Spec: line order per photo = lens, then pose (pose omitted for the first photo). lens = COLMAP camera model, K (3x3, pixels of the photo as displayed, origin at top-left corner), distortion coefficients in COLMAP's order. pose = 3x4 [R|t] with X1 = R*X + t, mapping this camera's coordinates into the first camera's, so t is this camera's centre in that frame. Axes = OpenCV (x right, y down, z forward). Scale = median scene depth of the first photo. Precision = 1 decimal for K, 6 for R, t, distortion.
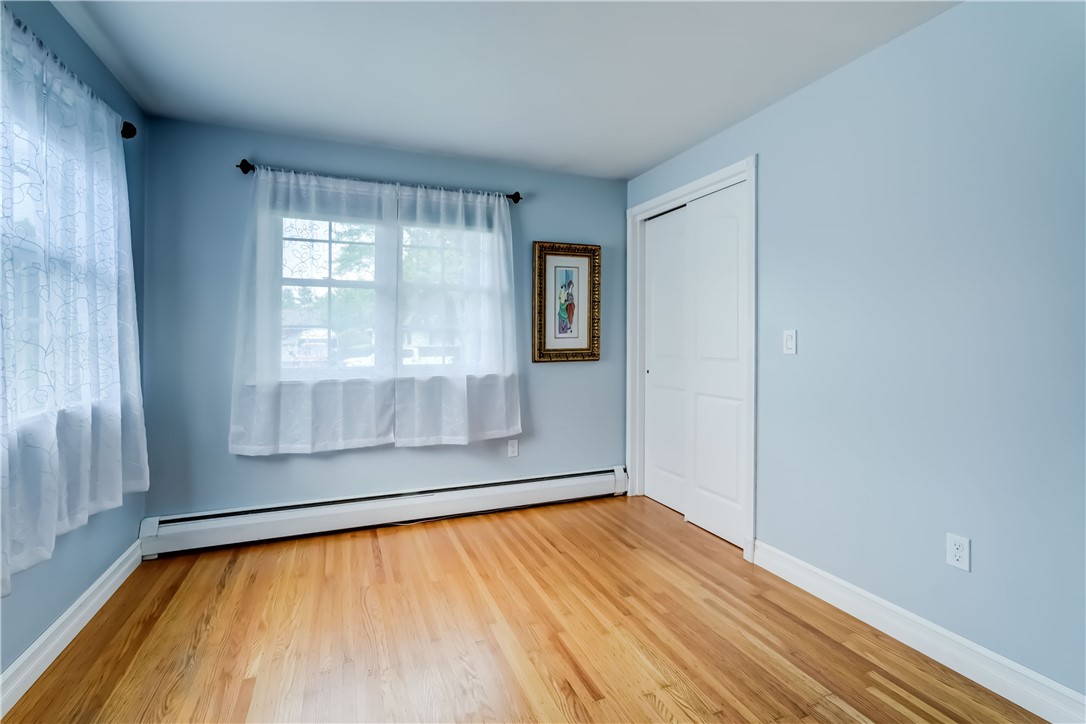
lens RADIAL K [[486.7, 0, 545.9], [0, 486.7, 335.5], [0, 0, 1]] dist [-0.012887, 0.007541]
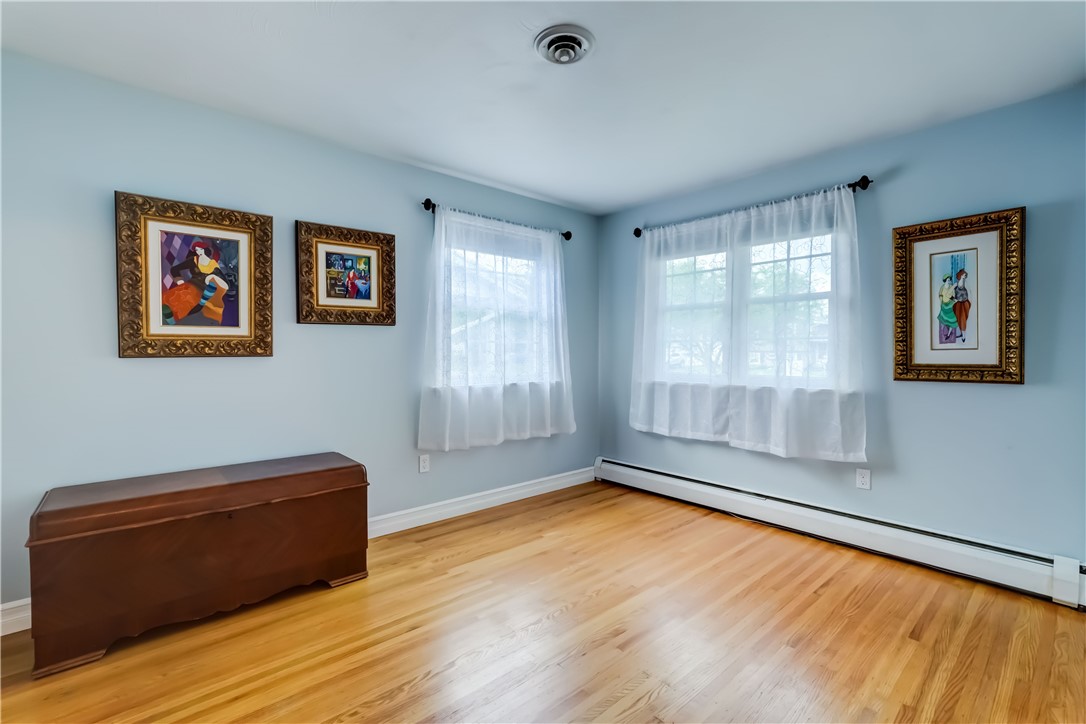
lens RADIAL K [[486.7, 0, 550.5], [0, 486.7, 358.4], [0, 0, 1]] dist [-0.012887, 0.007541]
pose [[0.344742, 0.016388, -0.938554, 0.597374], [0.007042, 0.999774, 0.020043, -0.000476], [0.938671, -0.013519, 0.344549, 0.217213]]
